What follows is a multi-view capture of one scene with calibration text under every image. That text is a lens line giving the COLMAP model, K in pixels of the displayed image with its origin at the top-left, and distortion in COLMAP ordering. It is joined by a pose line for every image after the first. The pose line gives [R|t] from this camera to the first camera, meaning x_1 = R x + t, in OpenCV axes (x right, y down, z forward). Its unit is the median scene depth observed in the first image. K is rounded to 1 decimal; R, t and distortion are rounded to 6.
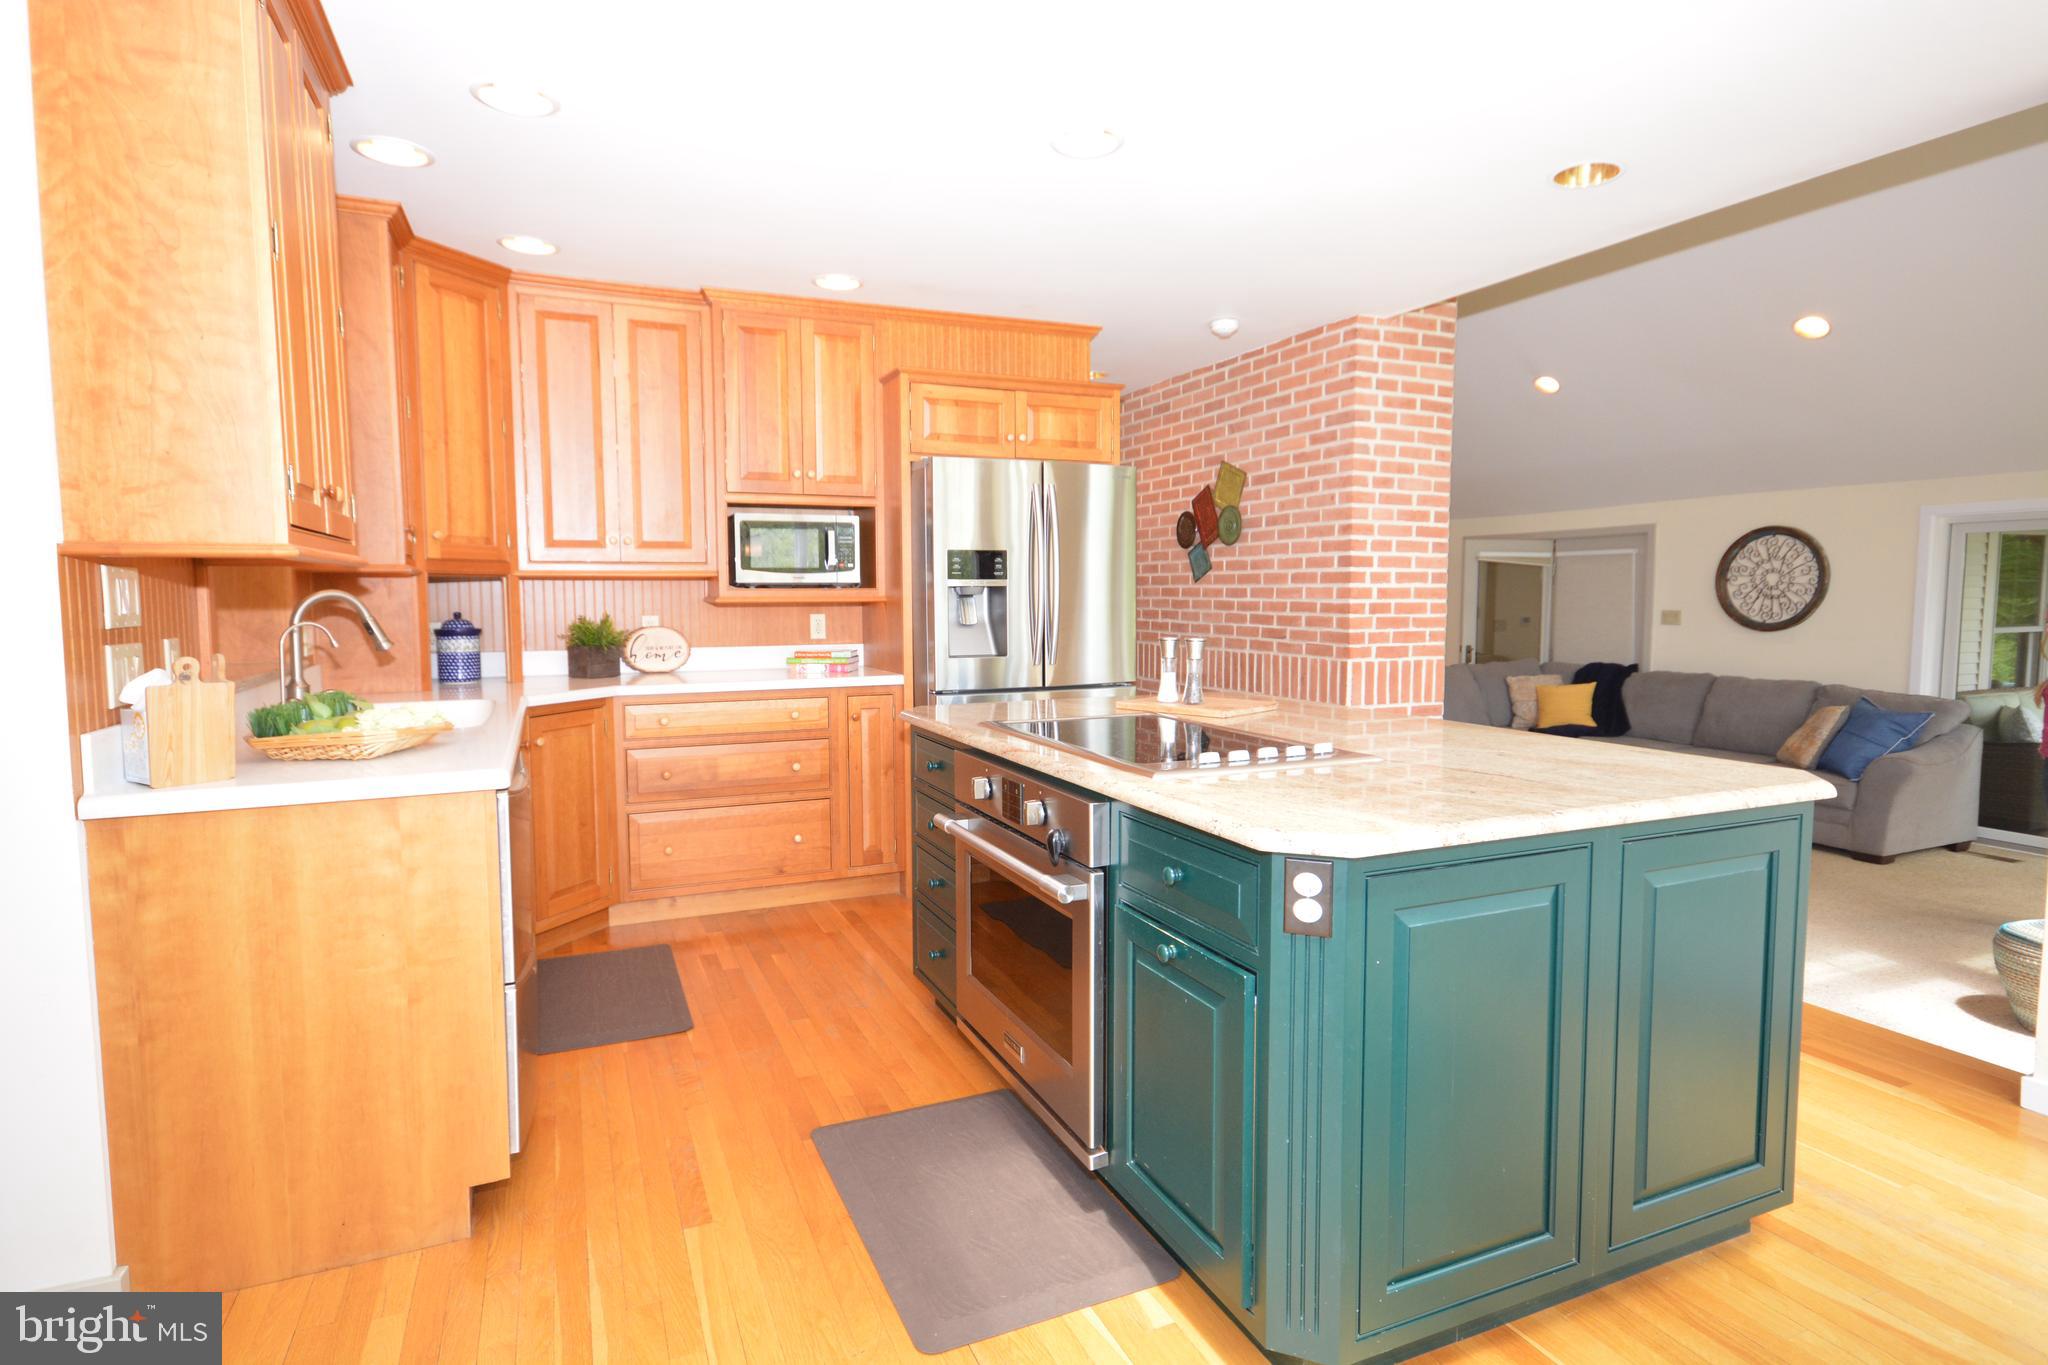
lens RADIAL K [[1070.4, 0, 1024.0], [0, 1070.4, 682.5], [0, 0, 1]] dist [0.012324, -0.000564]
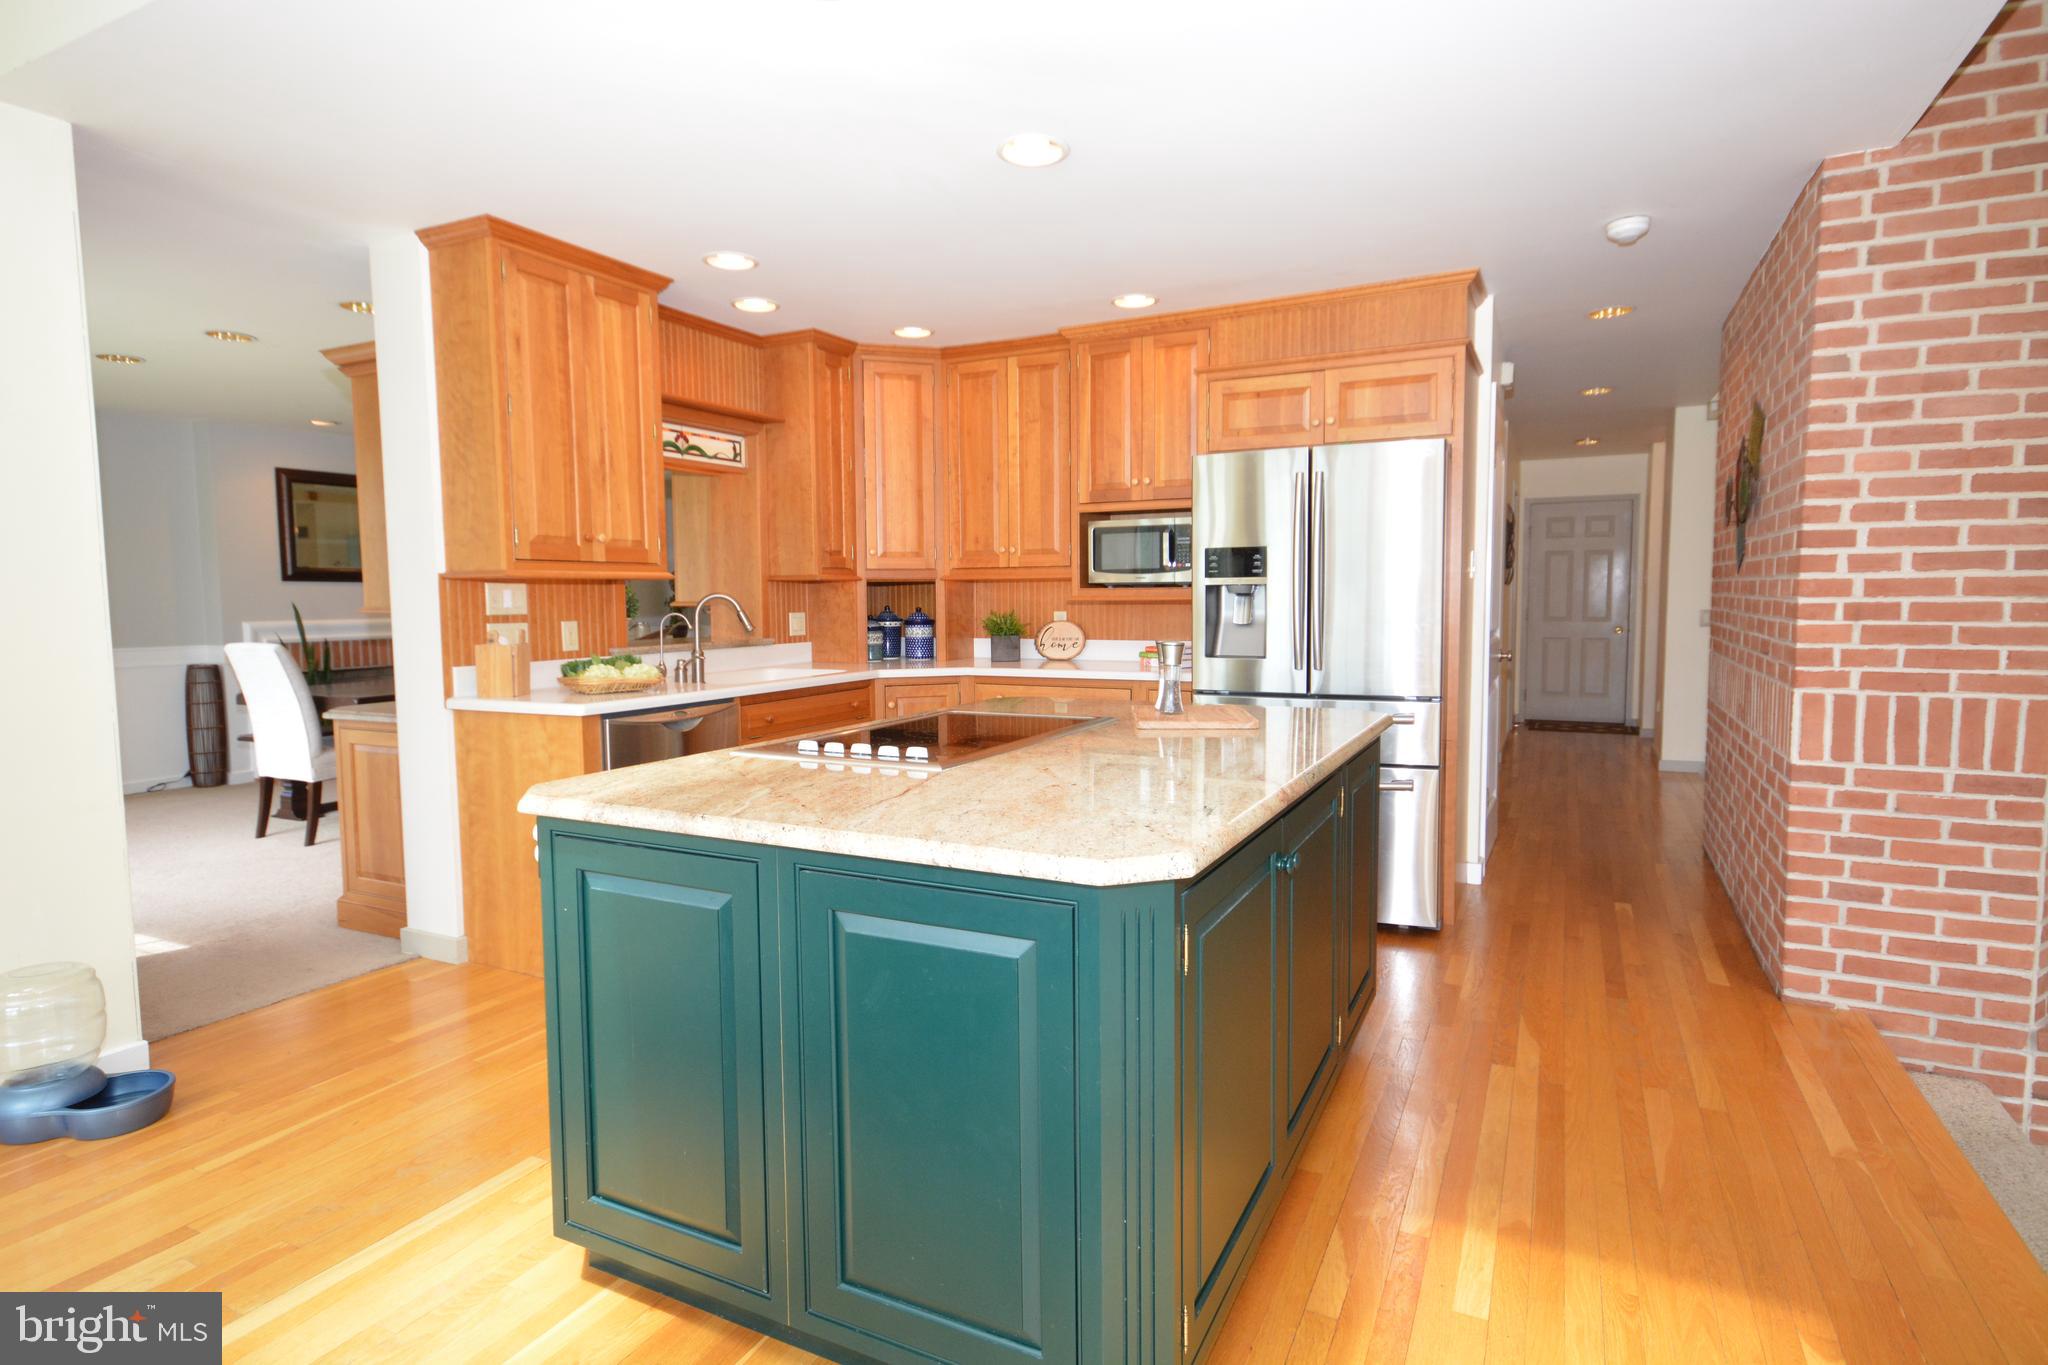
lens RADIAL K [[1070.4, 0, 1024.0], [0, 1070.4, 682.5], [0, 0, 1]] dist [0.012324, -0.000564]
pose [[0.623241, 0.061972, -0.779570, 0.530907], [-0.058214, 0.997766, 0.032778, -0.019639], [0.779860, 0.024953, 0.625457, 0.219632]]
